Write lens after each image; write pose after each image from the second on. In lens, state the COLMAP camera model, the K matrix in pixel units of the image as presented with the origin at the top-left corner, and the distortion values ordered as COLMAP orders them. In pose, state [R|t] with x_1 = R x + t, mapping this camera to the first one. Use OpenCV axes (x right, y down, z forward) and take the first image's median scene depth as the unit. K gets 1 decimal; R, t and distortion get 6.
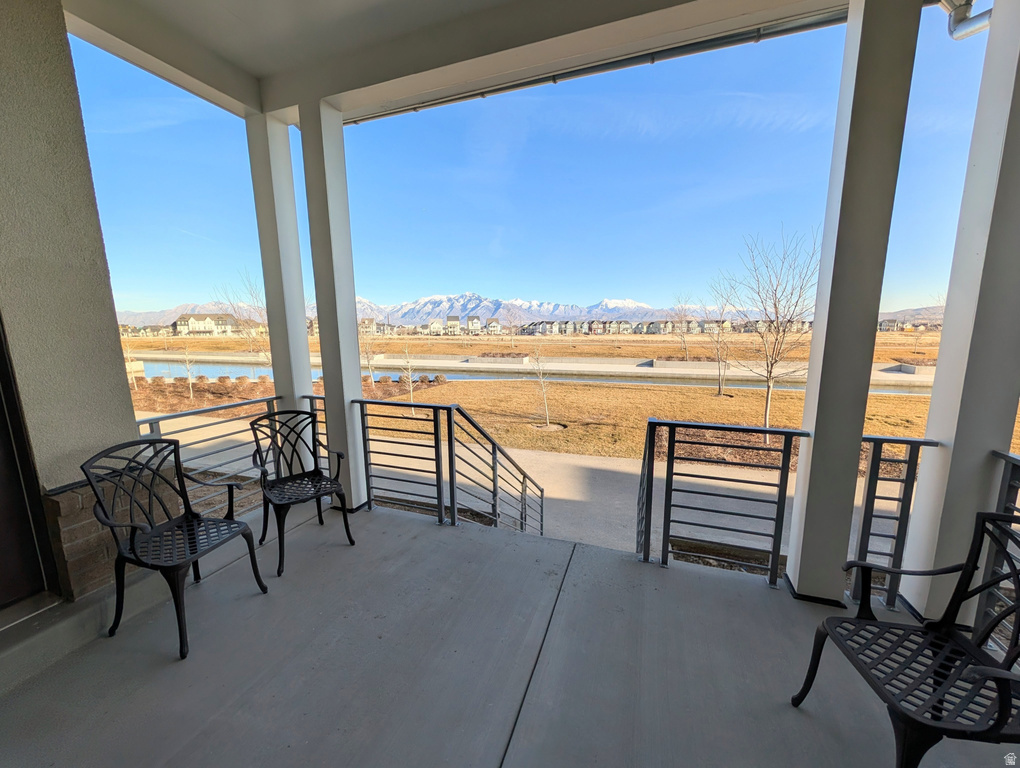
lens RADIAL K [[395.1, 0, 511.0], [0, 395.1, 389.3], [0, 0, 1]] dist [-0.000960, -0.000432]
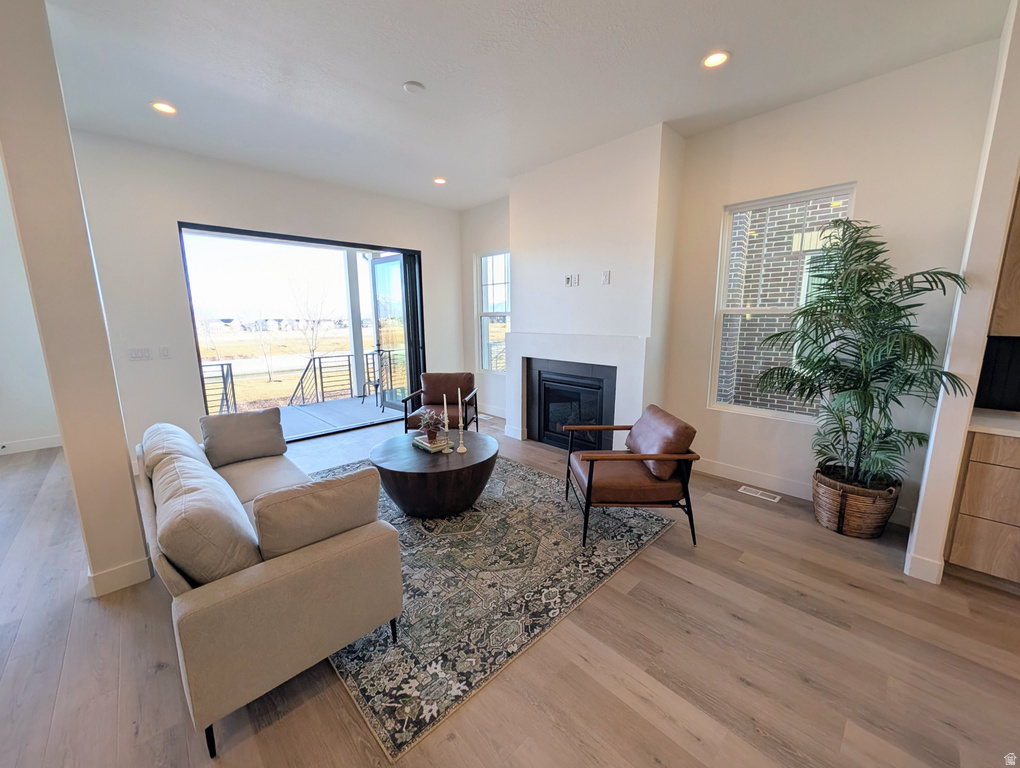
lens RADIAL K [[395.1, 0, 512.6], [0, 395.1, 388.0], [0, 0, 1]] dist [-0.000960, -0.000432]
pose [[0.448929, -0.151795, 0.880580, -1.234296], [0.151103, 0.984170, 0.092617, 0.184541], [-0.880699, 0.091480, 0.464759, -1.330774]]
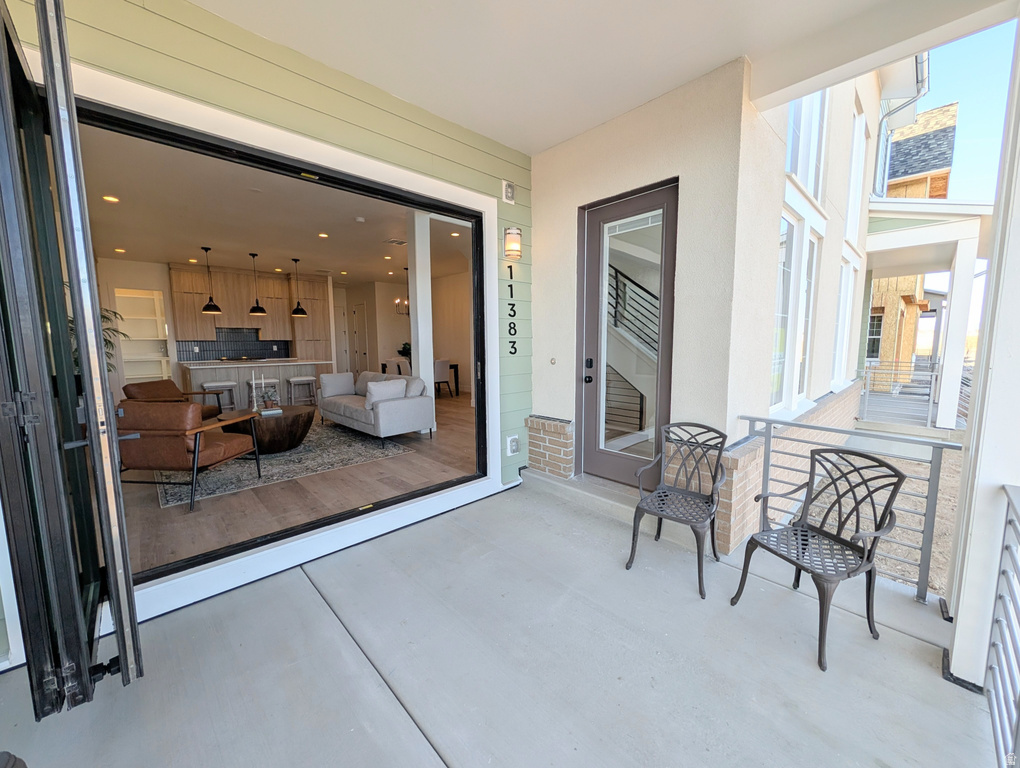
lens RADIAL K [[395.1, 0, 512.4], [0, 395.1, 382.9], [0, 0, 1]] dist [-0.000960, -0.000432]
pose [[-0.452719, 0.113175, -0.884442, 0.381073], [-0.133613, 0.972102, 0.192784, -0.136669], [0.881586, 0.205449, -0.424967, 0.750691]]
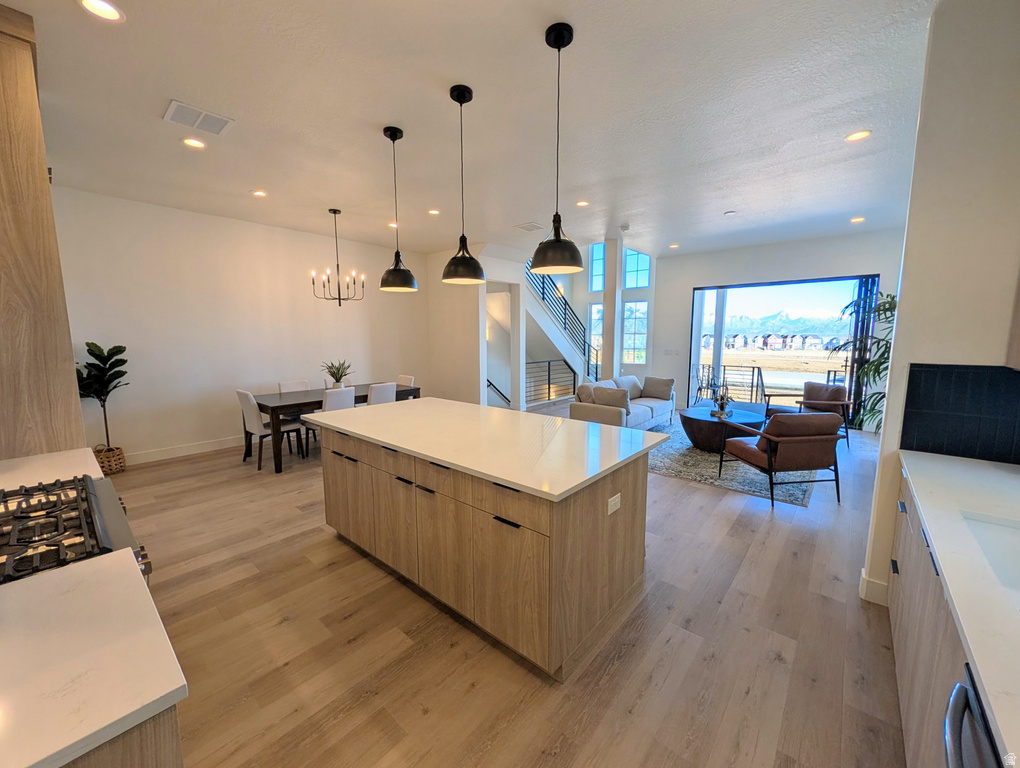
lens RADIAL K [[395.1, 0, 505.4], [0, 395.1, 387.4], [0, 0, 1]] dist [-0.000960, -0.000432]
pose [[0.928450, 0.059521, -0.366659, -0.753287], [-0.071803, 0.997220, -0.019937, 0.362051], [0.364452, 0.044838, 0.930142, -2.440106]]
